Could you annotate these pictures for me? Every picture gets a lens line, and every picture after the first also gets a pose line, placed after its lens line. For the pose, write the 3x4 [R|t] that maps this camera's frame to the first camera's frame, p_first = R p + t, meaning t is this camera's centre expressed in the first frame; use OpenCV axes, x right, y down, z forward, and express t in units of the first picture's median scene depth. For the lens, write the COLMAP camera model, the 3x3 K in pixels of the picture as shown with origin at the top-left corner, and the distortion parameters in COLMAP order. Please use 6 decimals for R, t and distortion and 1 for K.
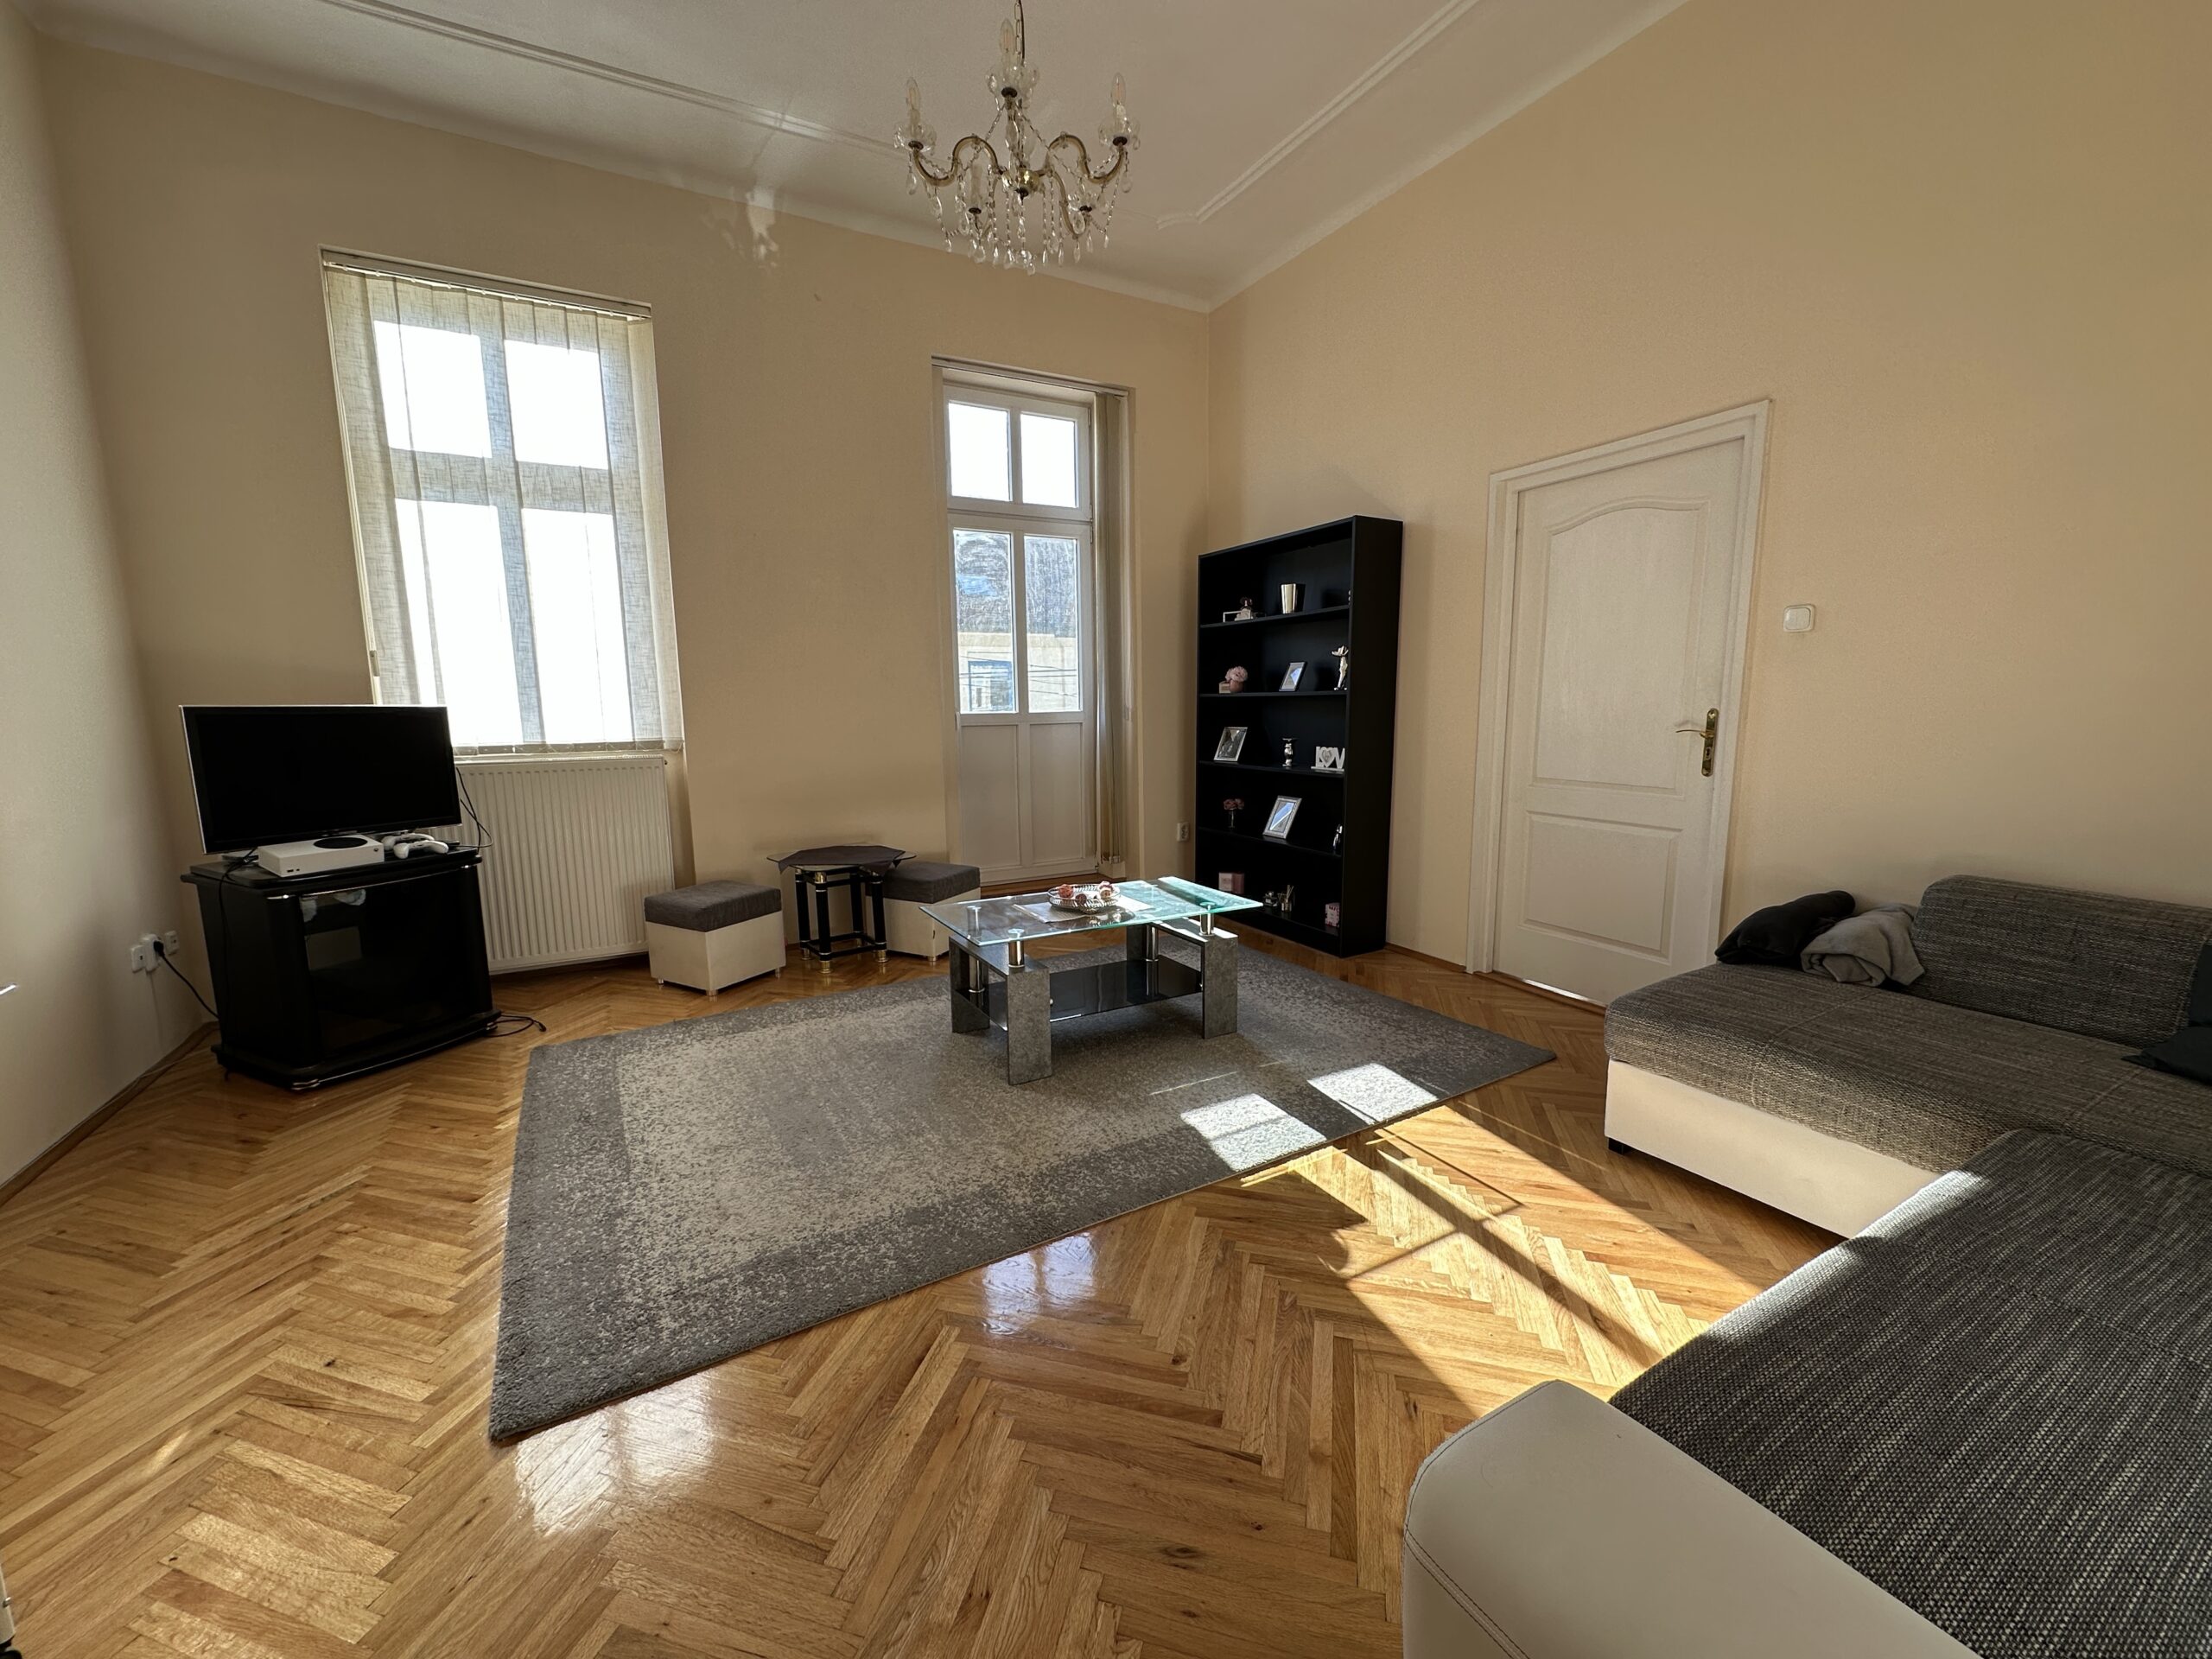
lens RADIAL K [[880.4, 0, 1107.3], [0, 880.4, 829.2], [0, 0, 1]] dist [-0.004399, 0.000424]
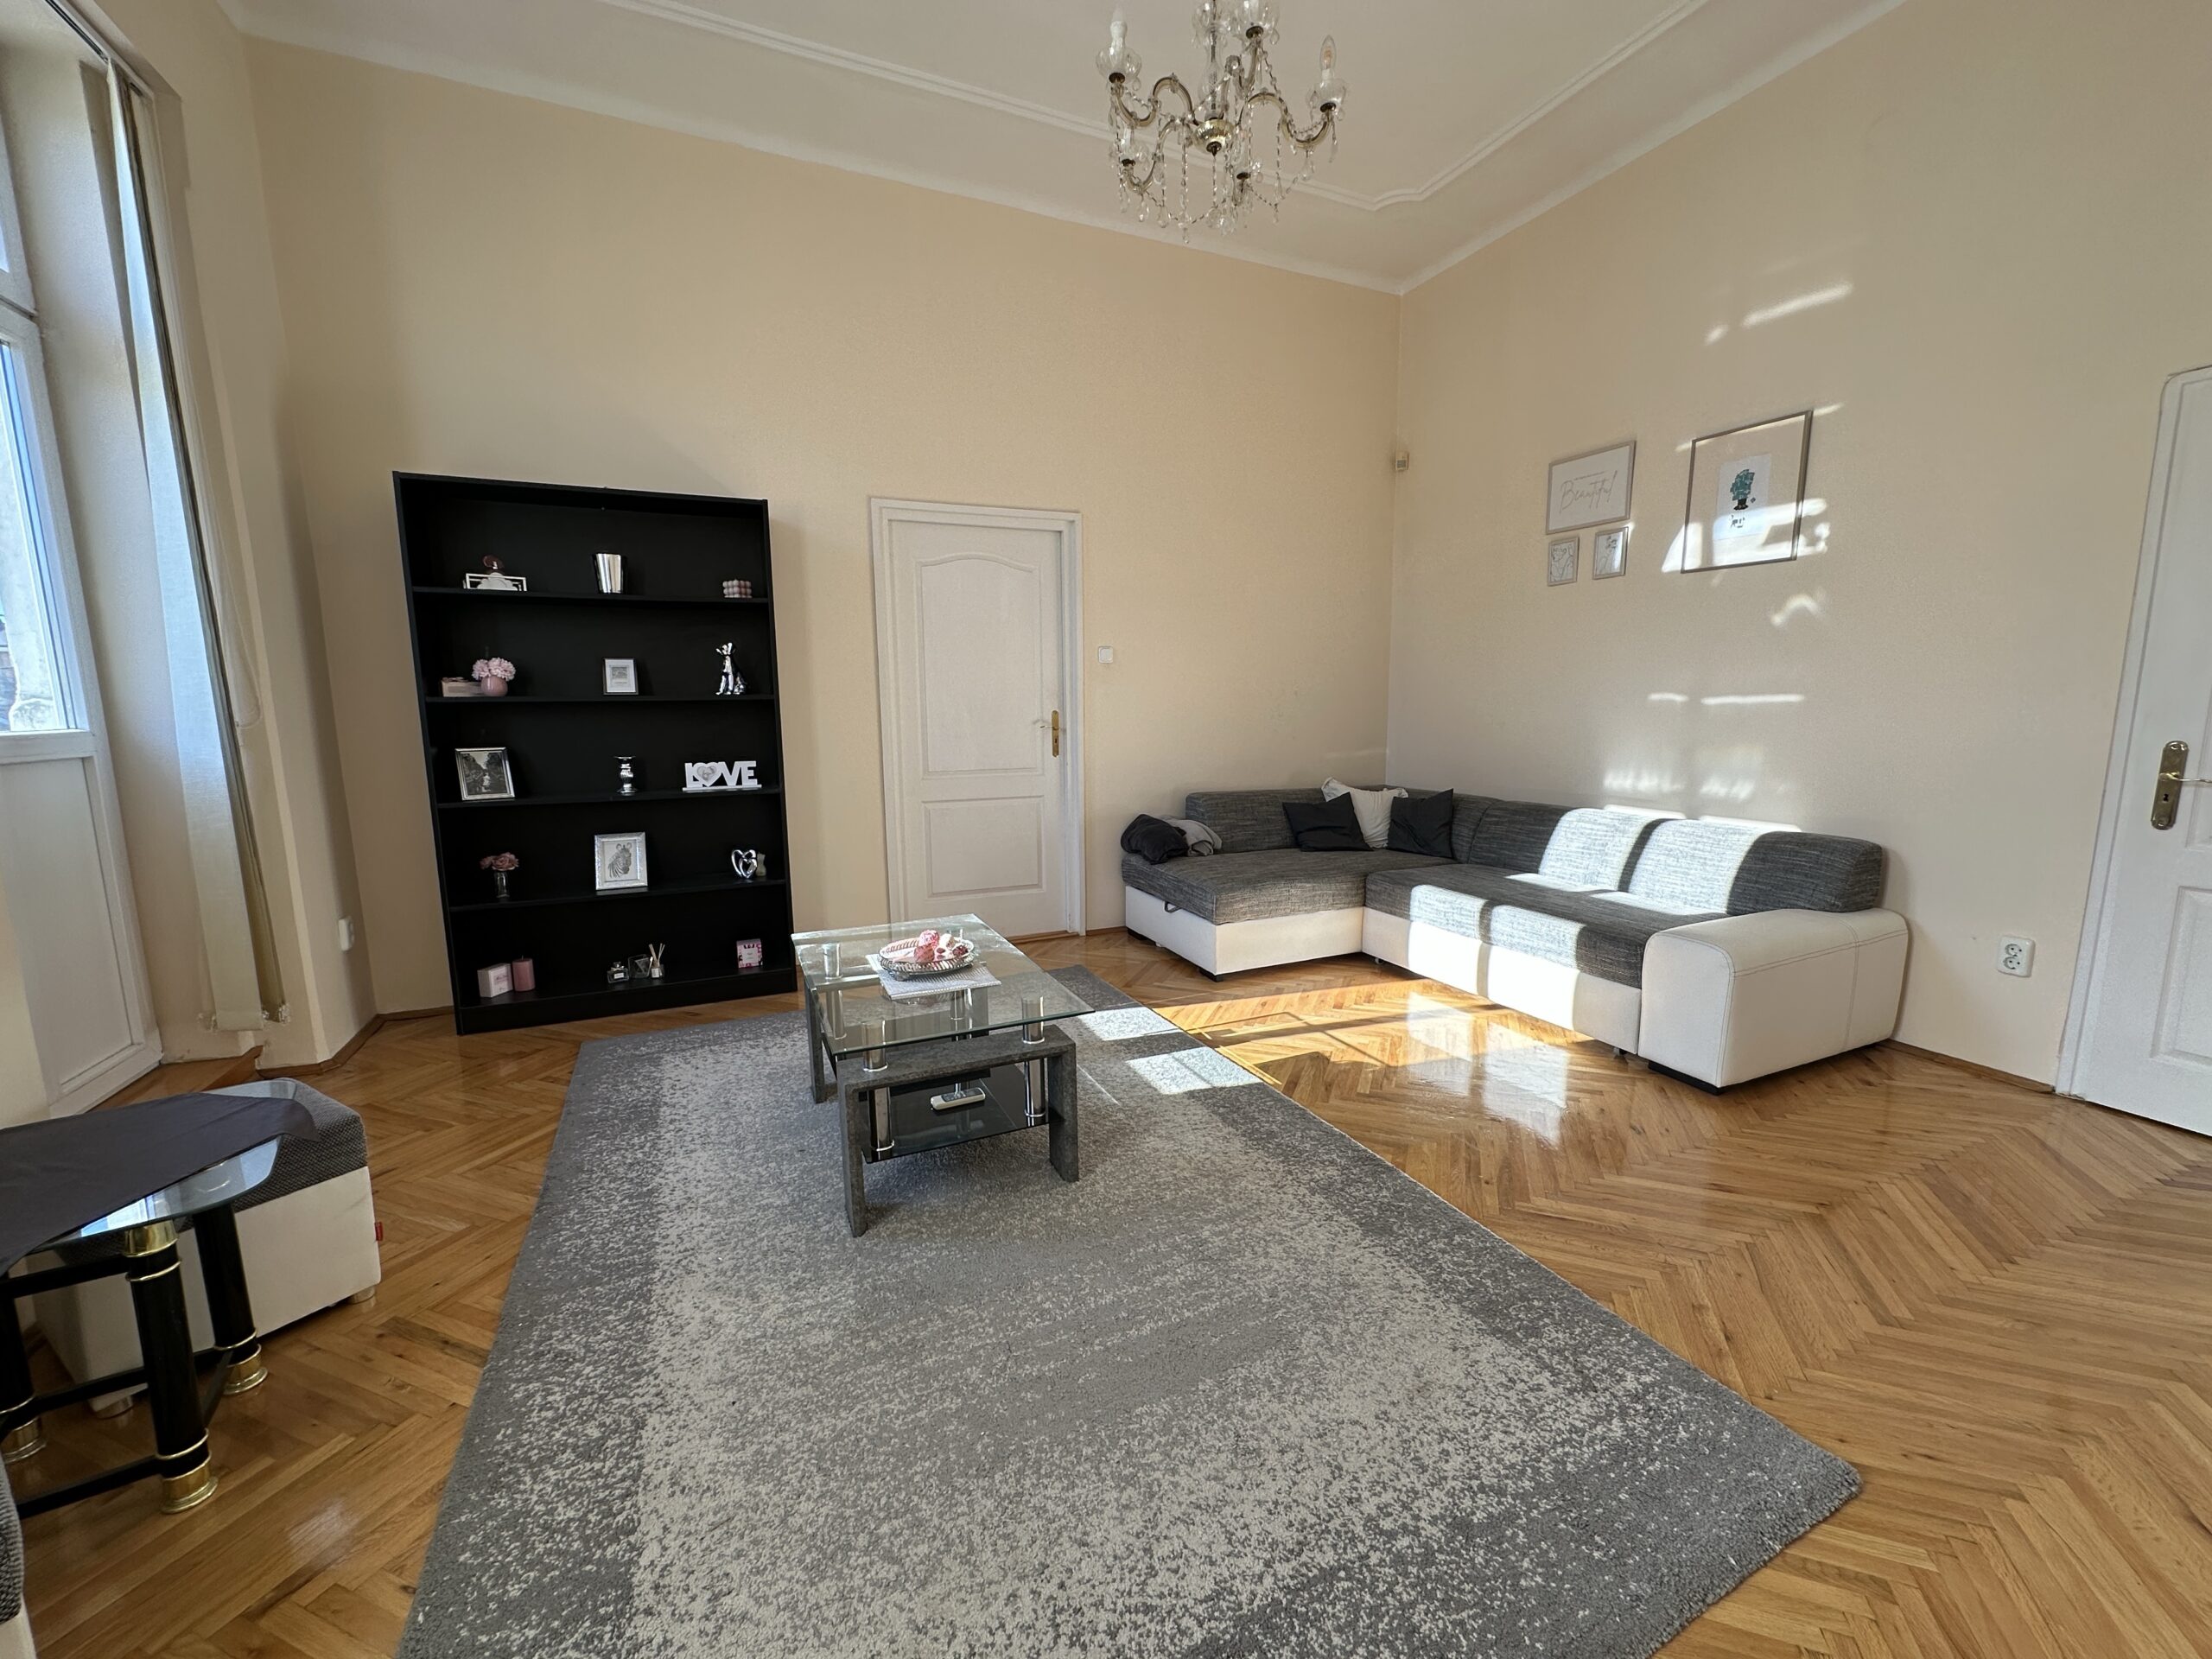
lens RADIAL K [[880.4, 0, 1106.7], [0, 880.4, 827.8], [0, 0, 1]] dist [-0.004399, 0.000424]
pose [[0.094009, -0.129068, 0.987170, -0.548290], [0.154858, 0.981388, 0.113565, -0.068689], [-0.983454, 0.142195, 0.112246, 0.543813]]
